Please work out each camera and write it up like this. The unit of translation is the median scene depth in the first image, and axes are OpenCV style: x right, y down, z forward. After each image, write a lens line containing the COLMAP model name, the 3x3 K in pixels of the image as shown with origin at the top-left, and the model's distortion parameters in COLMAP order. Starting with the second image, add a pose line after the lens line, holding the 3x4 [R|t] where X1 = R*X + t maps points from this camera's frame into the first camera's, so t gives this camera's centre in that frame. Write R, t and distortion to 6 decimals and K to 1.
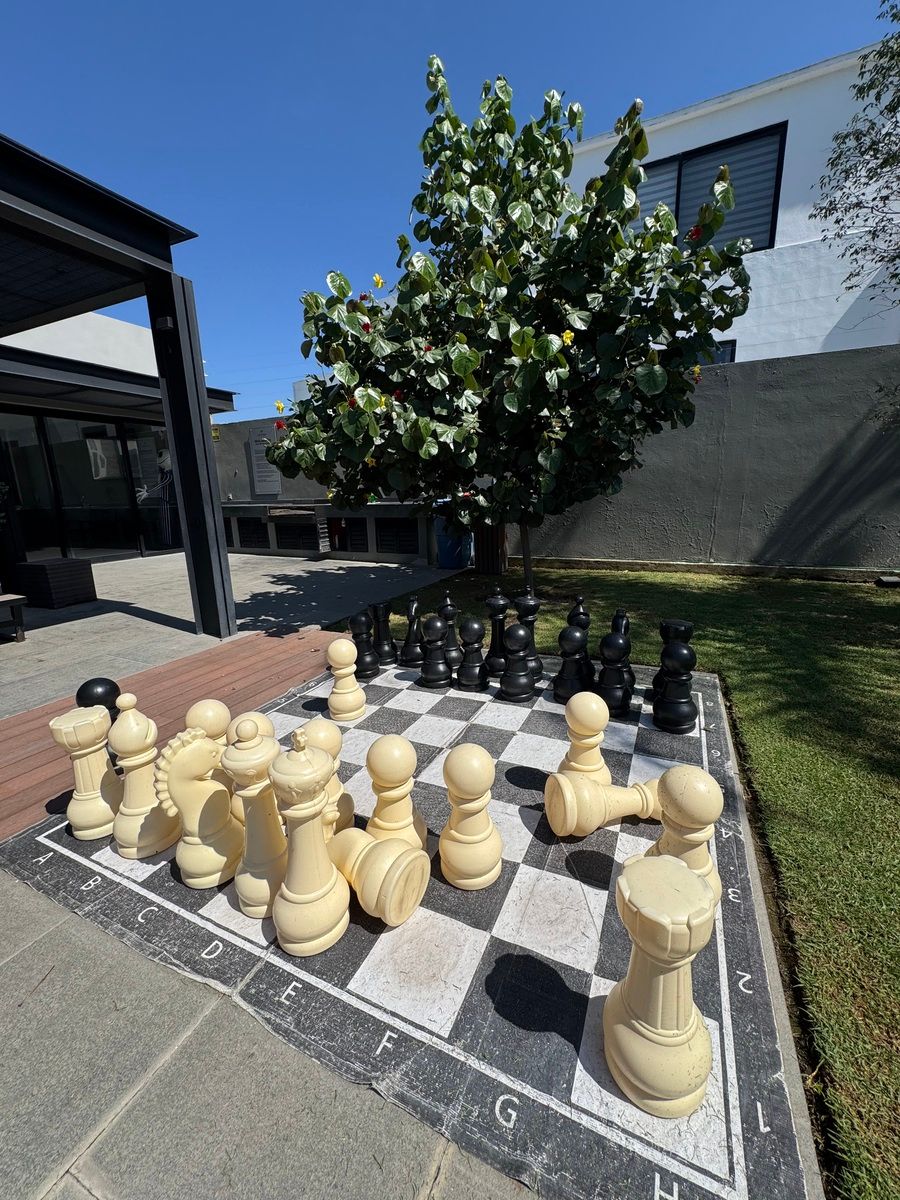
lens RADIAL K [[480.6, 0, 454.6], [0, 480.6, 603.7], [0, 0, 1]] dist [0.001965, 0.000047]
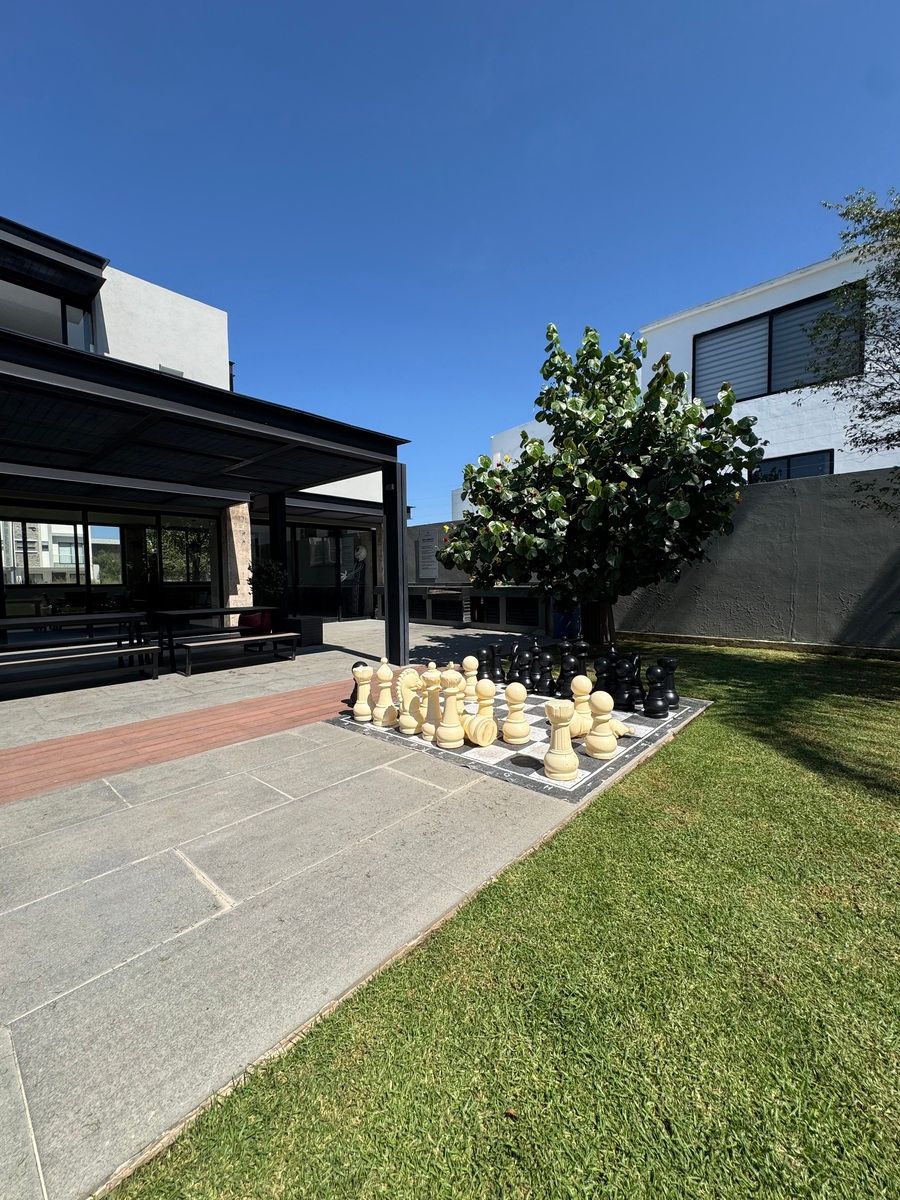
lens RADIAL K [[480.6, 0, 454.6], [0, 480.6, 603.7], [0, 0, 1]] dist [0.001965, 0.000047]
pose [[0.957354, 0.026470, -0.287704, 0.160951], [-0.075294, 0.984243, -0.159990, 0.120286], [0.278935, 0.174830, 0.944261, -0.554561]]
